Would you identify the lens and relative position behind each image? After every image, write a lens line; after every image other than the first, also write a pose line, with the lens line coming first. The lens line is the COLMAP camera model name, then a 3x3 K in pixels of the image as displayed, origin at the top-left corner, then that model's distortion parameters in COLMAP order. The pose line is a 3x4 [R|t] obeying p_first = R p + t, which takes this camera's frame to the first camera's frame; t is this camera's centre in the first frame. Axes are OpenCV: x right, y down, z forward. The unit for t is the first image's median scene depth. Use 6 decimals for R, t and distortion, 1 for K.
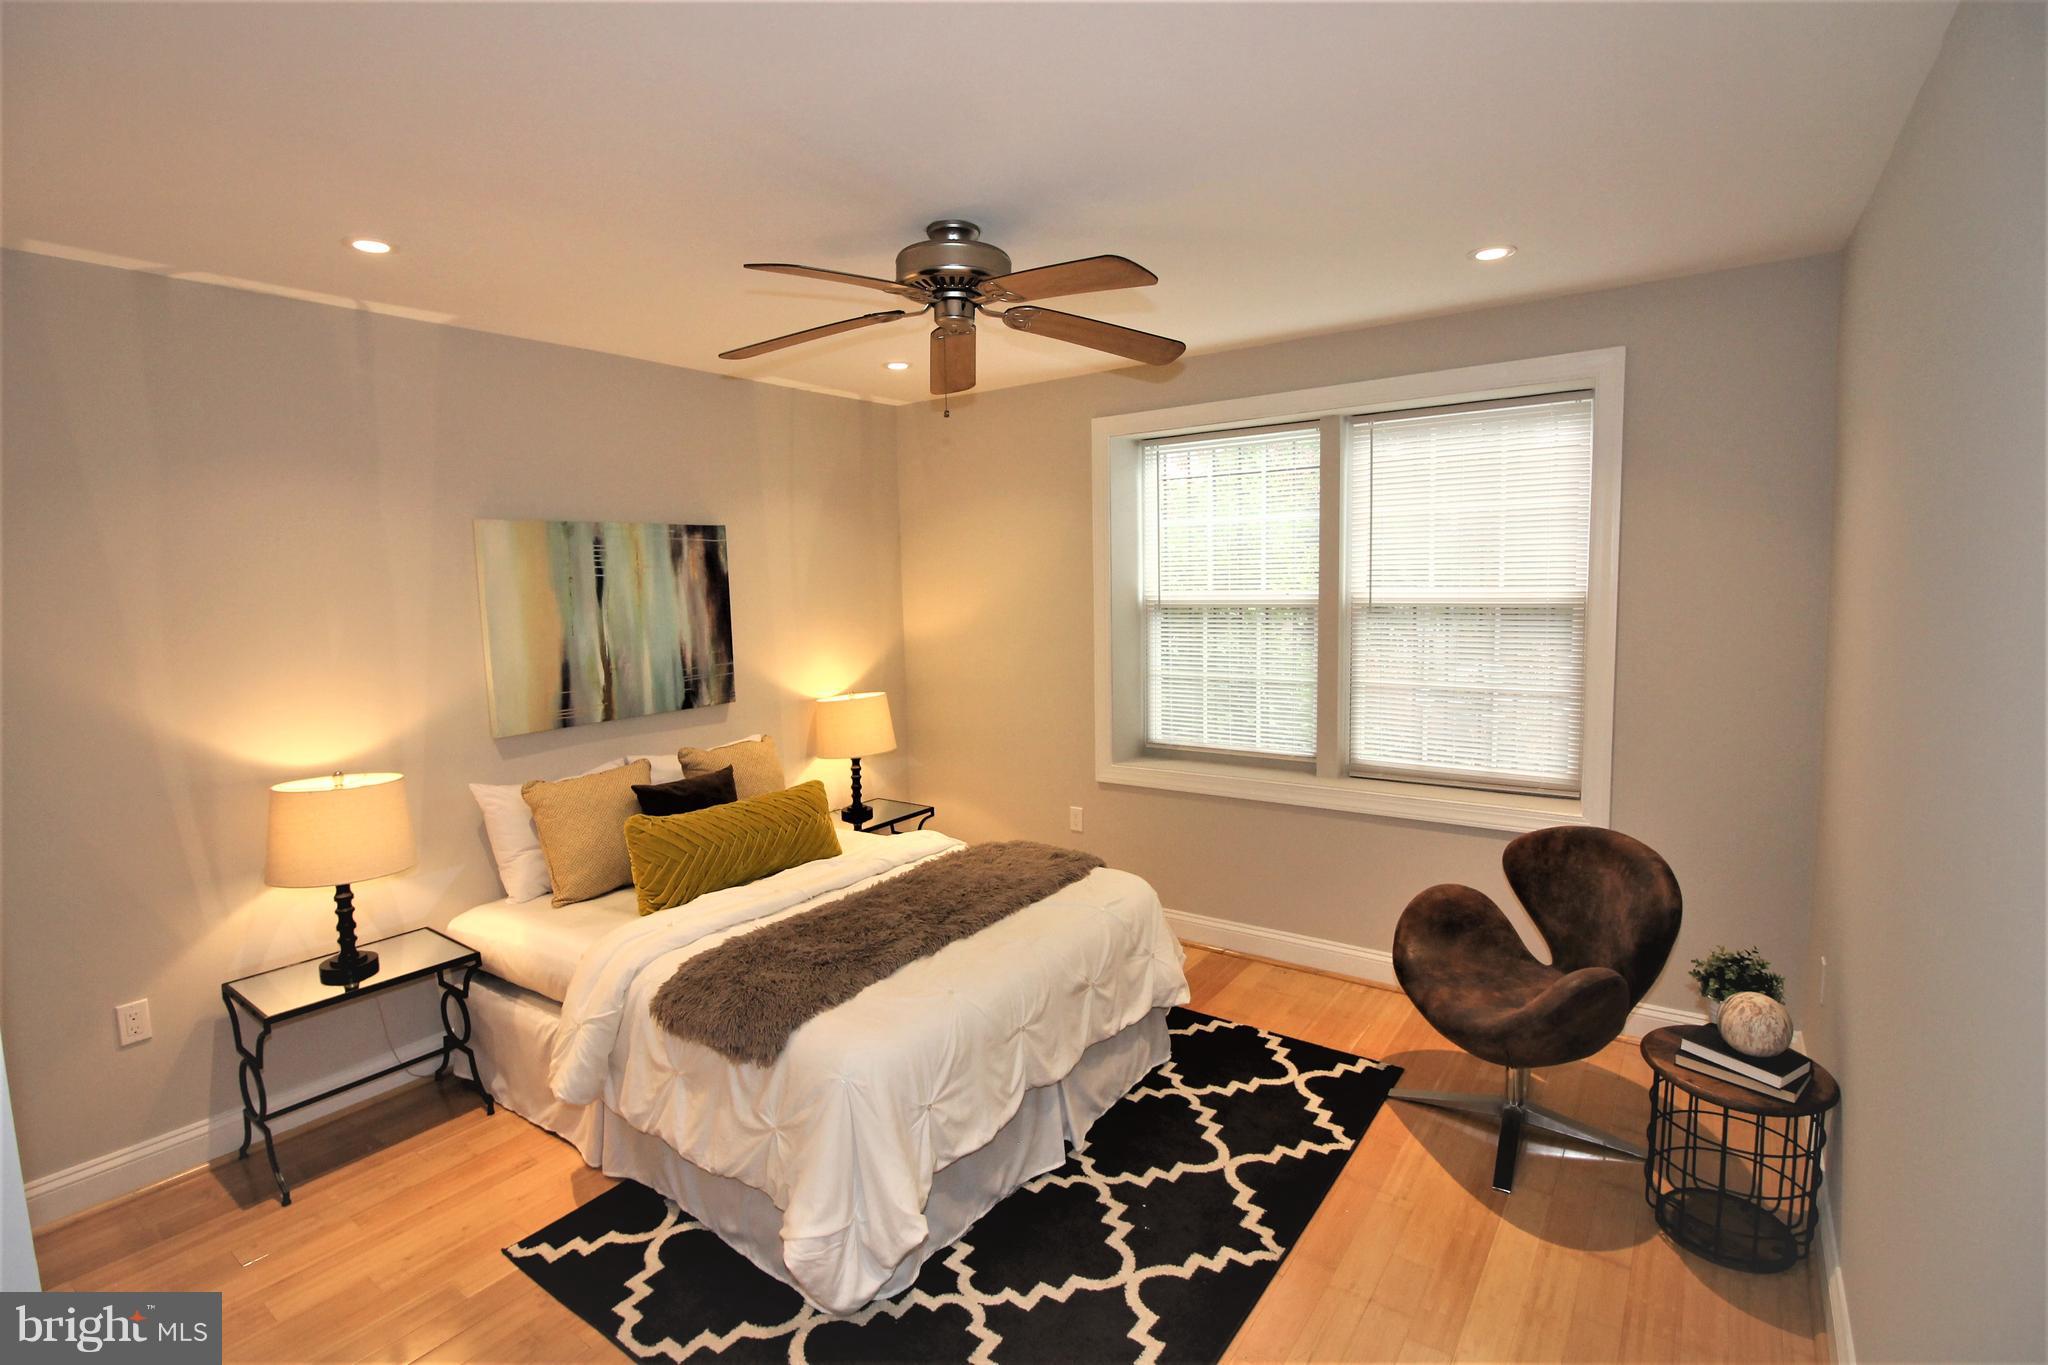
lens RADIAL K [[959.9, 0, 1013.8], [0, 959.9, 687.7], [0, 0, 1]] dist [0.000024, -0.003039]
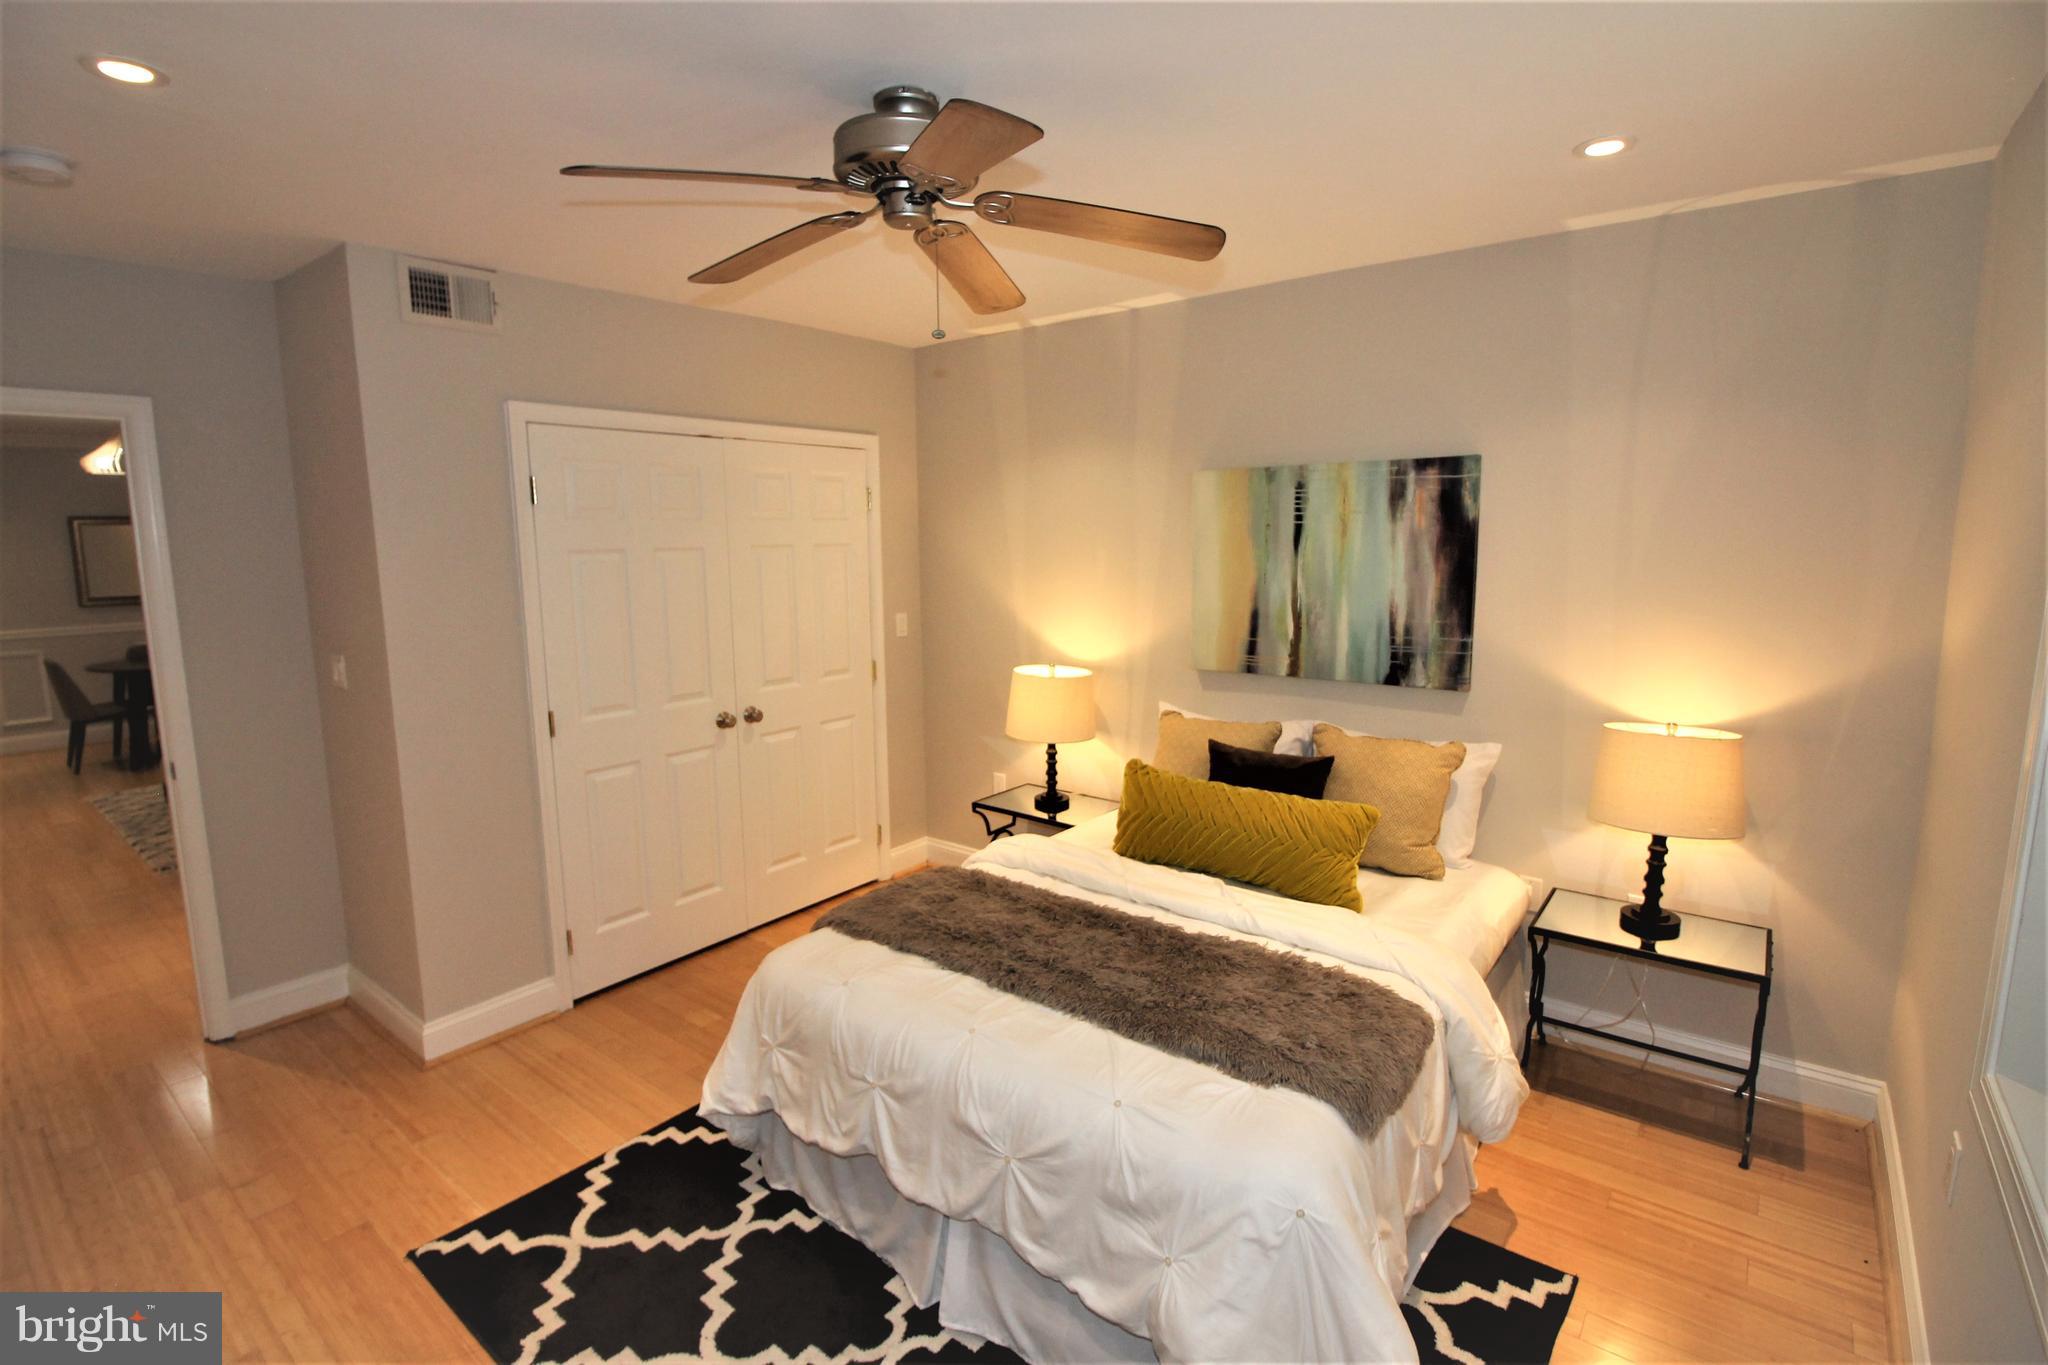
lens RADIAL K [[959.9, 0, 1012.6], [0, 959.9, 670.3], [0, 0, 1]] dist [0.000024, -0.003039]
pose [[-0.042399, 0.158482, -0.986451, 0.508266], [-0.113372, 0.980198, 0.162351, -0.091476], [0.992648, 0.118719, -0.023591, 0.728377]]
